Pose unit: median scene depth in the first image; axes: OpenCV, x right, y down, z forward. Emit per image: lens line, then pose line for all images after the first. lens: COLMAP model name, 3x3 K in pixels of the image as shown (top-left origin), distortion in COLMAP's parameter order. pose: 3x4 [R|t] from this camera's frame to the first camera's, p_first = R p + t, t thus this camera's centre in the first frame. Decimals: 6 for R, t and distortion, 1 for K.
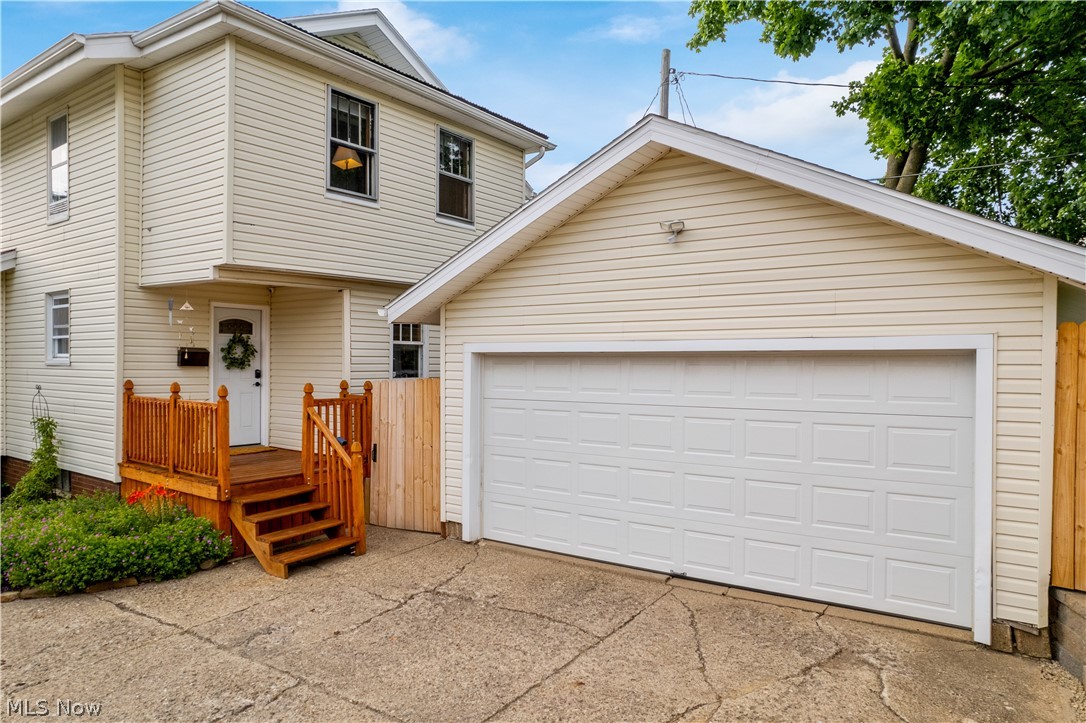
lens RADIAL K [[706.9, 0, 543.0], [0, 706.9, 361.5], [0, 0, 1]] dist [-0.079493, 0.073670]
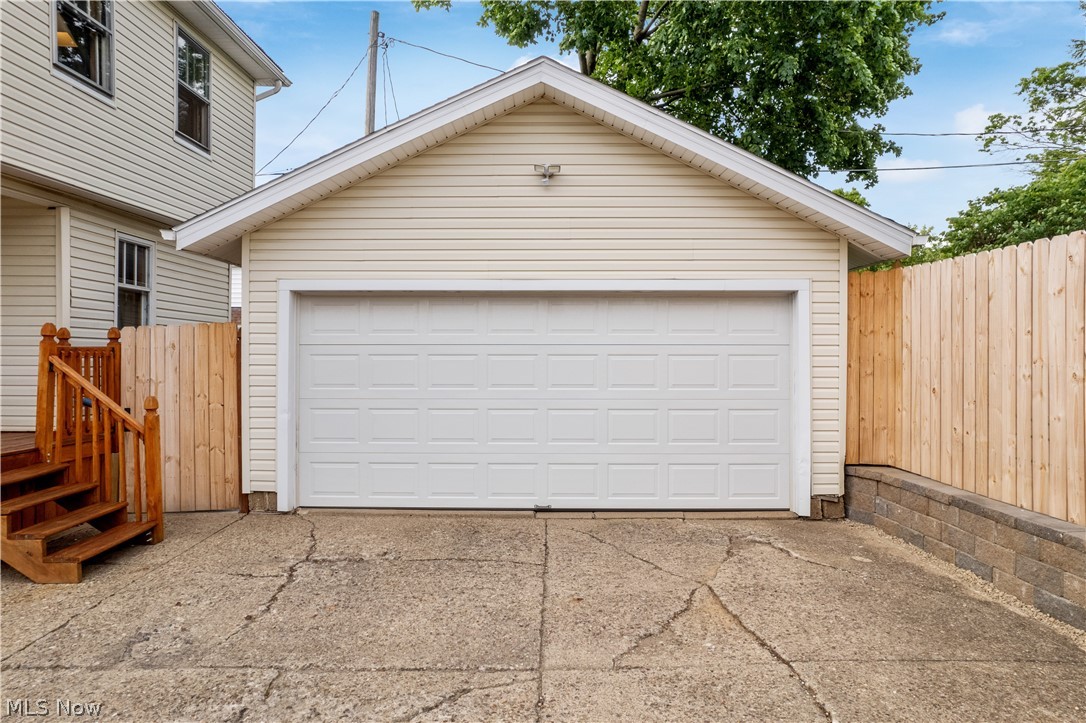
lens RADIAL K [[705.7, 0, 546.6], [0, 705.7, 355.7], [0, 0, 1]] dist [-0.061417, 0.057637]
pose [[0.826327, 0.001272, 0.563190, -0.397111], [0.000916, 0.999993, -0.003603, 0.085805], [-0.563190, 0.003493, 0.826320, 0.144853]]
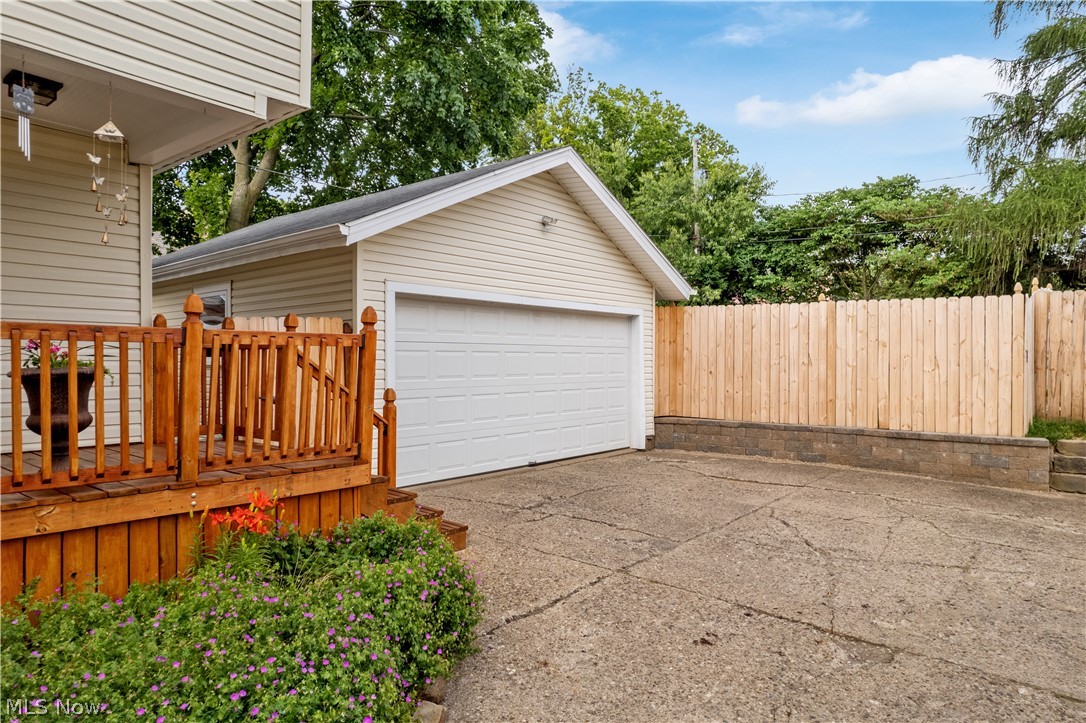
lens RADIAL K [[705.7, 0, 546.6], [0, 705.7, 355.7], [0, 0, 1]] dist [-0.061417, 0.057637]
pose [[0.069041, 0.004515, 0.997604, -1.262004], [-0.001005, 0.999990, -0.004456, 0.094462], [-0.997613, -0.000695, 0.069045, 0.898031]]
